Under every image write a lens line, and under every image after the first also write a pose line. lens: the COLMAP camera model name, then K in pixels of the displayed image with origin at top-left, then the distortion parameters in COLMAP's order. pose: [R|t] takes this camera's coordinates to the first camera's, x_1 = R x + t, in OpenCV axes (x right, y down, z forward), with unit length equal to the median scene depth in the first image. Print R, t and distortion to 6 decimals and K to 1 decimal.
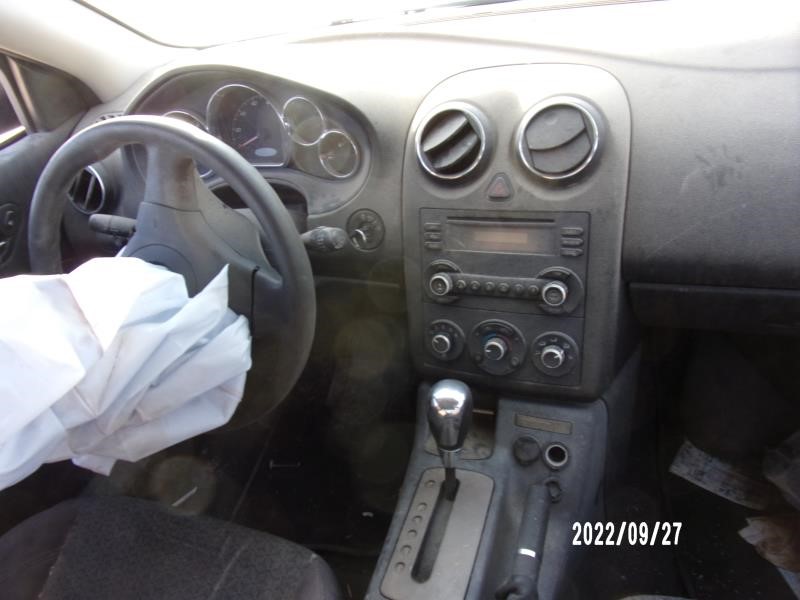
lens RADIAL K [[572.9, 0, 400.0], [0, 572.9, 300.0], [0, 0, 1]] dist [-0.039723, 0.002199]
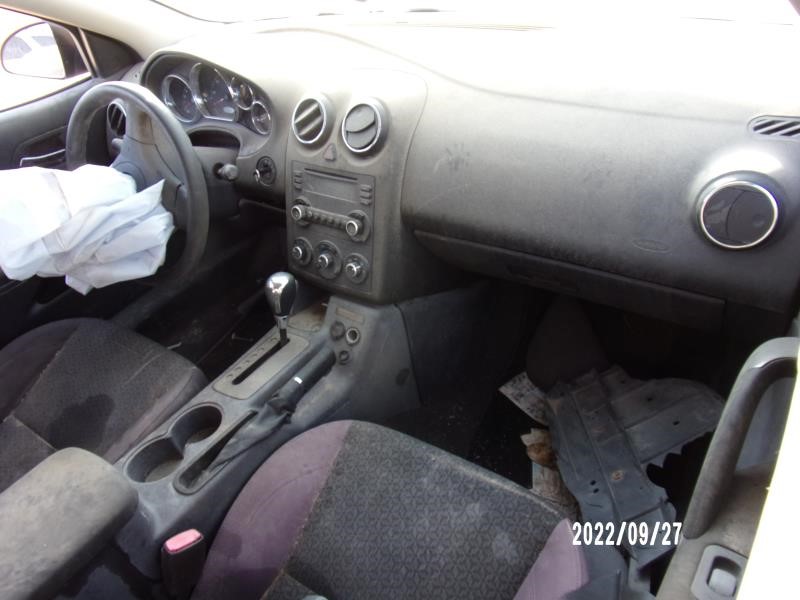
lens RADIAL K [[555.6, 0, 400.0], [0, 555.6, 300.0], [0, 0, 1]] dist [-0.054715, -0.006505]
pose [[0.974716, 0.171992, -0.142643, 0.628983], [-0.159656, 0.982695, 0.093913, 0.021082], [0.156327, -0.068765, 0.985309, -0.455516]]
